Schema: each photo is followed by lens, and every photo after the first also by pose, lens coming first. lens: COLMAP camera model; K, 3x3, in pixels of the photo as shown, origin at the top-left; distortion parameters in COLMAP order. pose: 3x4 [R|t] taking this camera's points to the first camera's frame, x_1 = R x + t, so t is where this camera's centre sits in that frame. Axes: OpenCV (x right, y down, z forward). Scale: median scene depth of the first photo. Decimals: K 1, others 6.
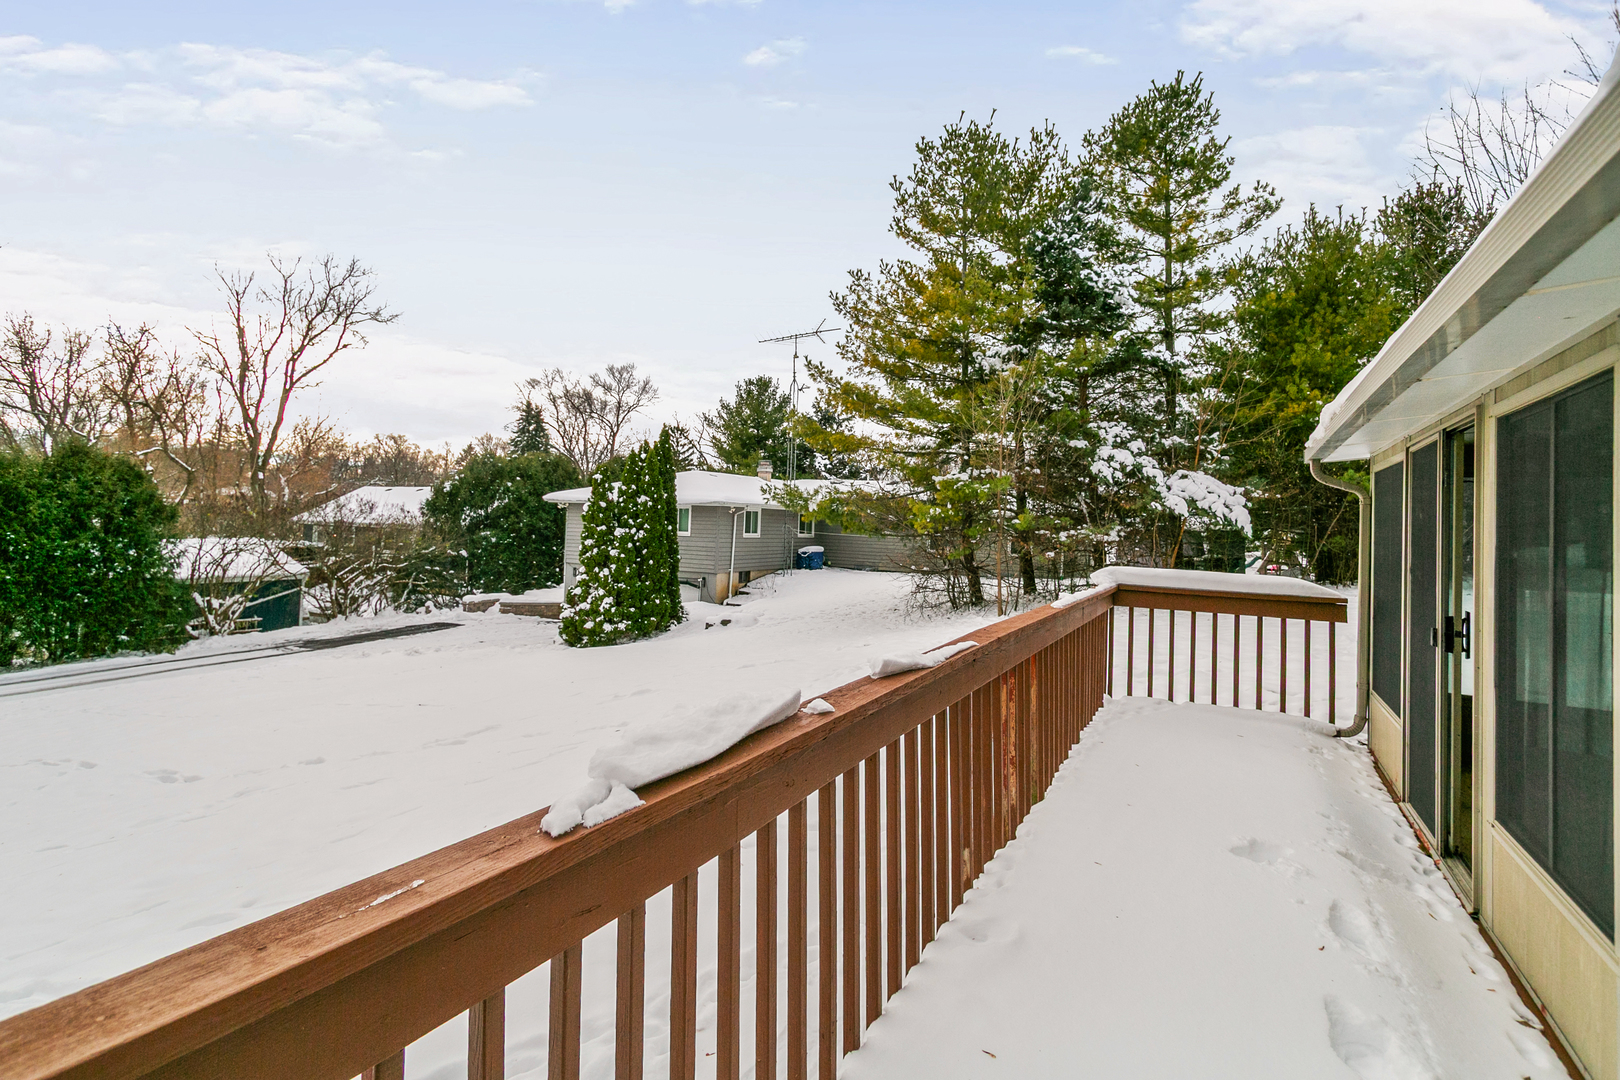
lens RADIAL K [[780.2, 0, 797.6], [0, 780.2, 528.8], [0, 0, 1]] dist [0.027044, -0.008755]
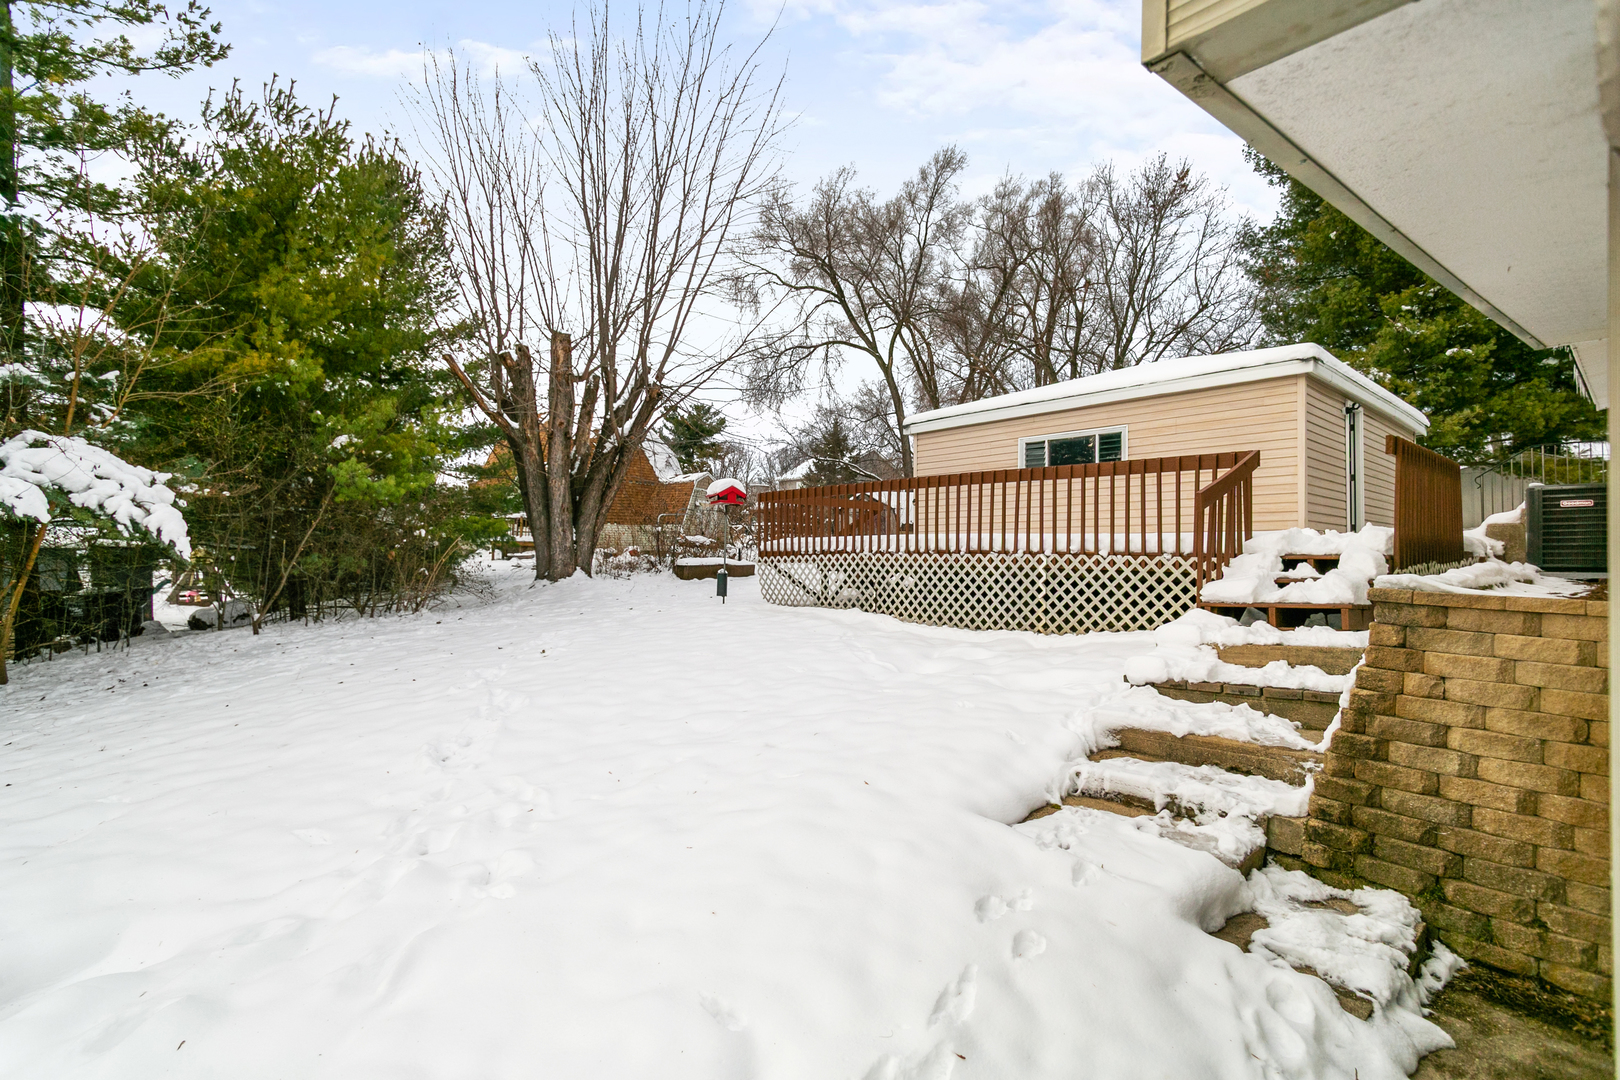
lens RADIAL K [[780.2, 0, 812.6], [0, 780.2, 516.4], [0, 0, 1]] dist [0.027044, -0.008755]
pose [[0.339038, 0.022727, 0.940498, 0.166365], [0.005260, 0.999647, -0.026053, -0.003062], [-0.940758, 0.013780, 0.338798, 0.329492]]
